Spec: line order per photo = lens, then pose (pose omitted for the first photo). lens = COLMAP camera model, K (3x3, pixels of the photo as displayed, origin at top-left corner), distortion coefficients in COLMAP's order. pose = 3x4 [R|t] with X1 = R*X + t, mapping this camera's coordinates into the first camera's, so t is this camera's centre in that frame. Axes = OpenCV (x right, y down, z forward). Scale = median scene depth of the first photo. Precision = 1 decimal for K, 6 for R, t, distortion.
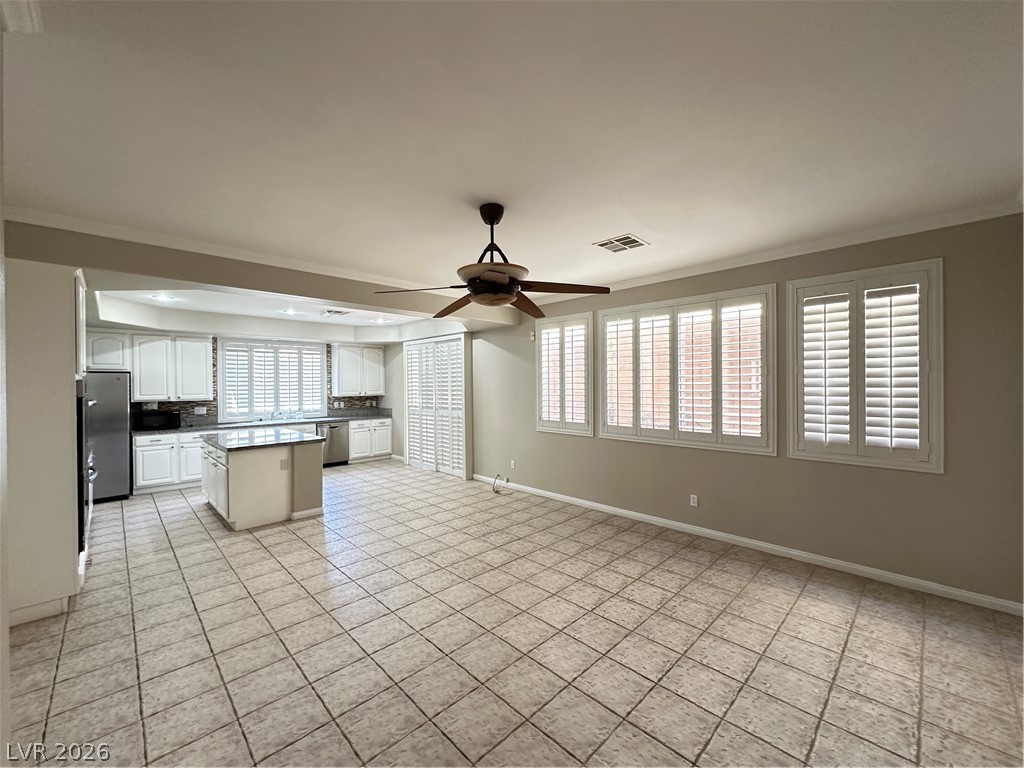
lens RADIAL K [[399.6, 0, 506.2], [0, 399.6, 388.7], [0, 0, 1]] dist [-0.002317, 0.000212]
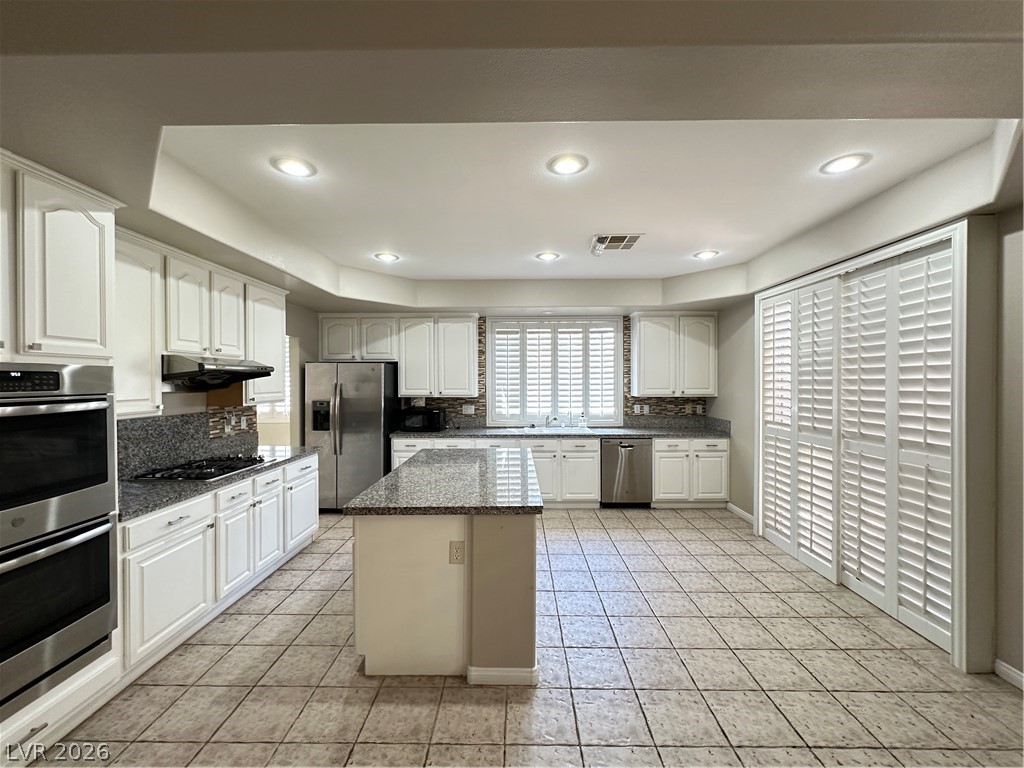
lens RADIAL K [[412.5, 0, 512.0], [0, 412.5, 384.0], [0, 0, 1]] dist [-0.001686, 0.000186]
pose [[0.709240, 0.013599, -0.704836, -0.116699], [-0.012104, 0.999901, 0.007113, -0.003282], [0.704863, 0.003487, 0.709334, 0.451167]]
